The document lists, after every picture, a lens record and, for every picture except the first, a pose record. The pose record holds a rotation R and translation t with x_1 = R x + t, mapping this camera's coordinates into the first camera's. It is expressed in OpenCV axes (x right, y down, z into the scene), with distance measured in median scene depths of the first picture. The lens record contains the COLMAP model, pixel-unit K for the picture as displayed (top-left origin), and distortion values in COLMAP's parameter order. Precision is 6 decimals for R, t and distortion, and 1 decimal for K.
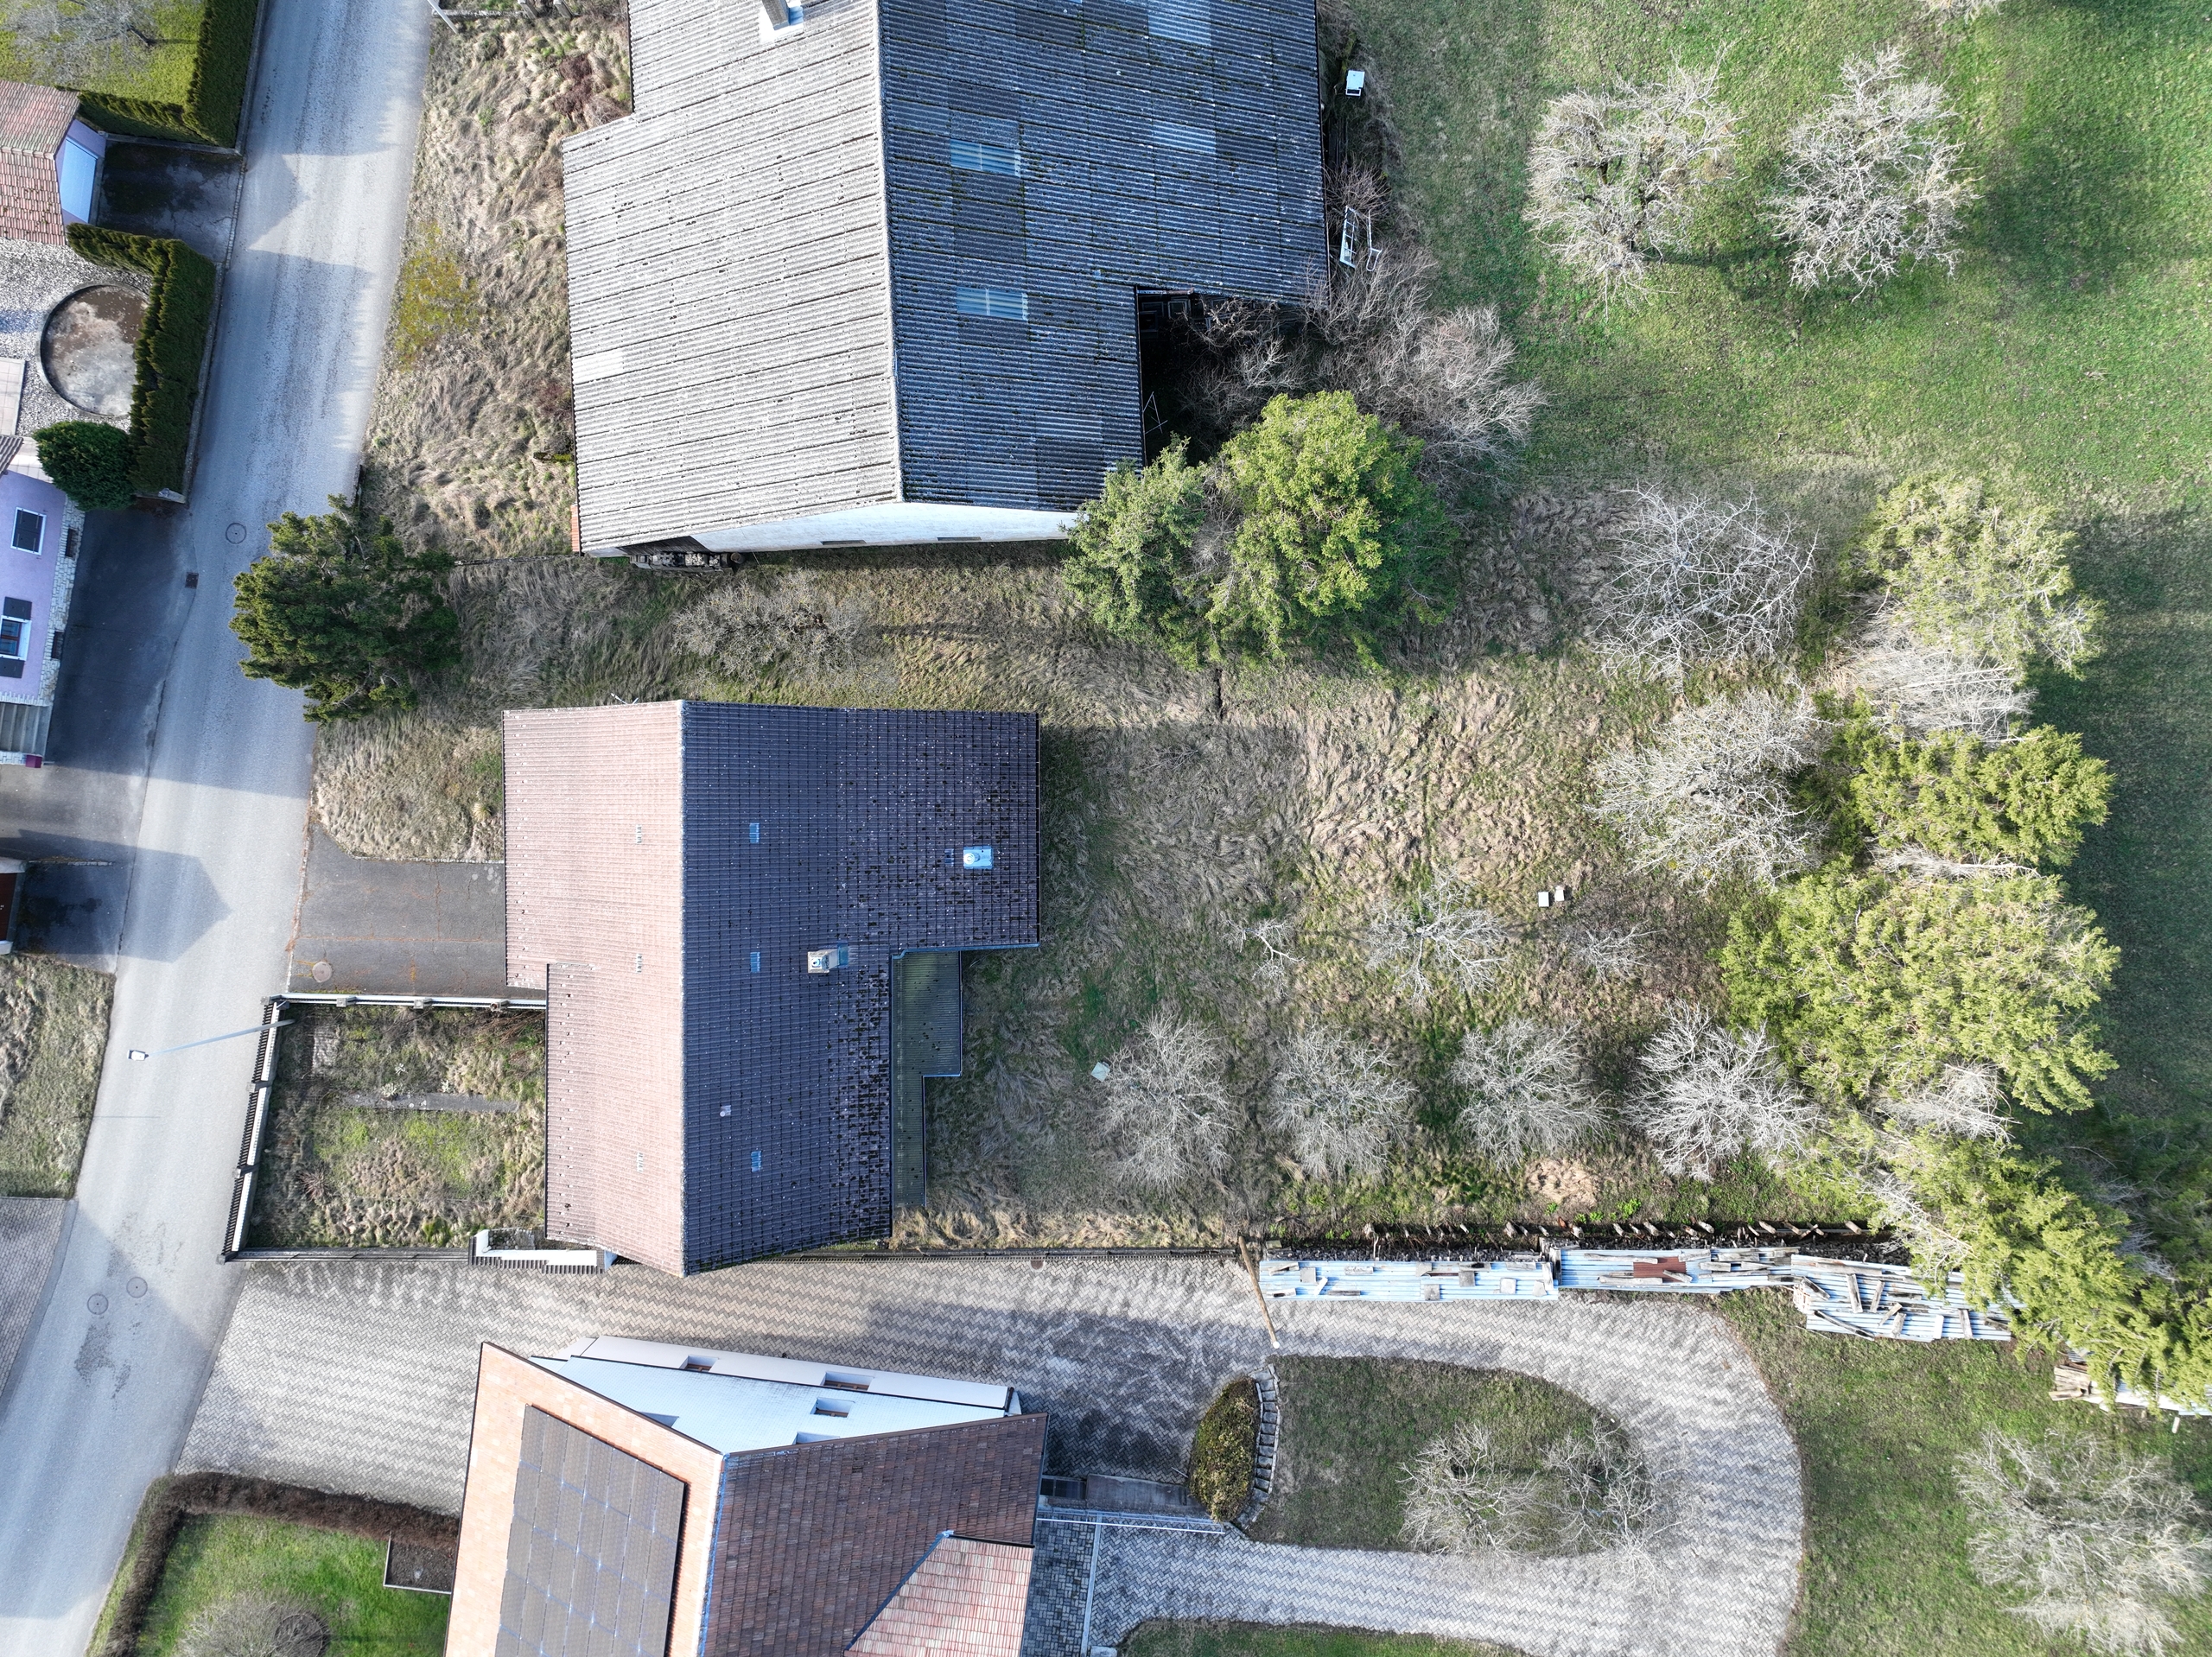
lens RADIAL K [[1549.8, 0, 1114.9], [0, 1549.8, 821.7], [0, 0, 1]] dist [0.007995, 0.005255]
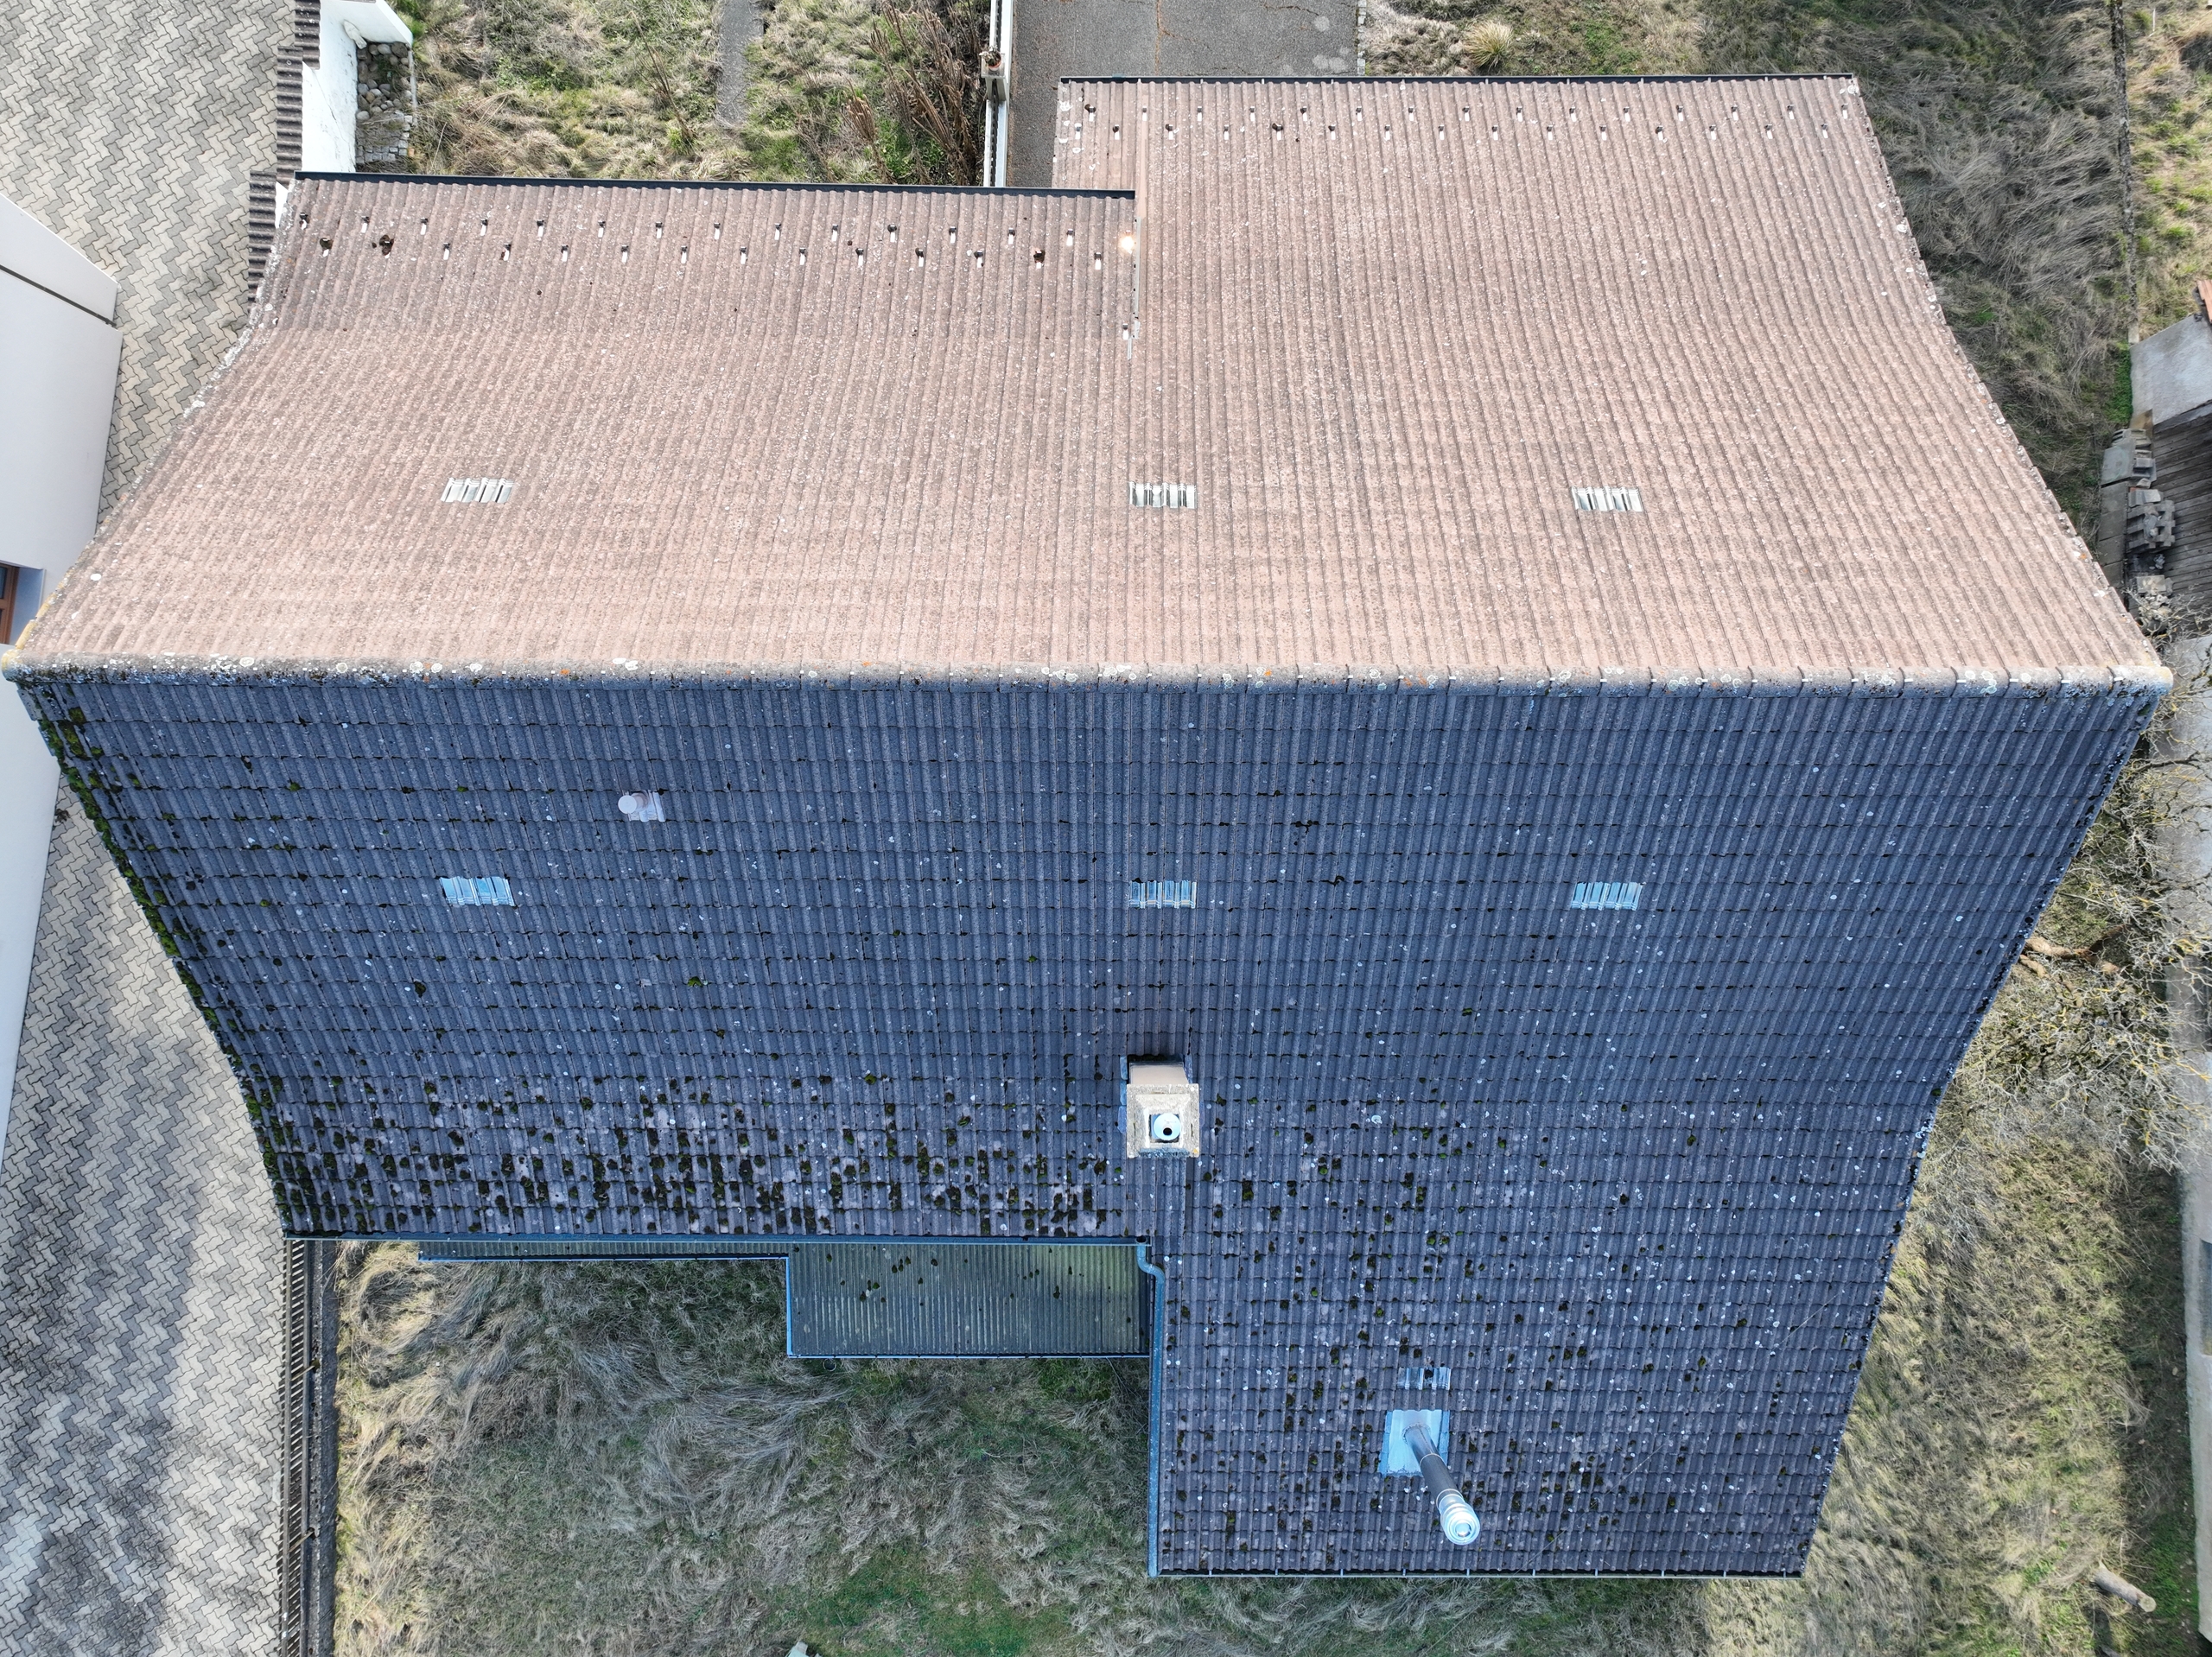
lens RADIAL K [[1549.8, 0, 1114.9], [0, 1549.8, 821.7], [0, 0, 1]] dist [0.007995, 0.005255]
pose [[-0.010961, 0.999939, 0.001641, -0.222352], [-0.999939, -0.010959, -0.001465, 0.090392], [-0.001447, -0.001657, 0.999998, 0.640536]]
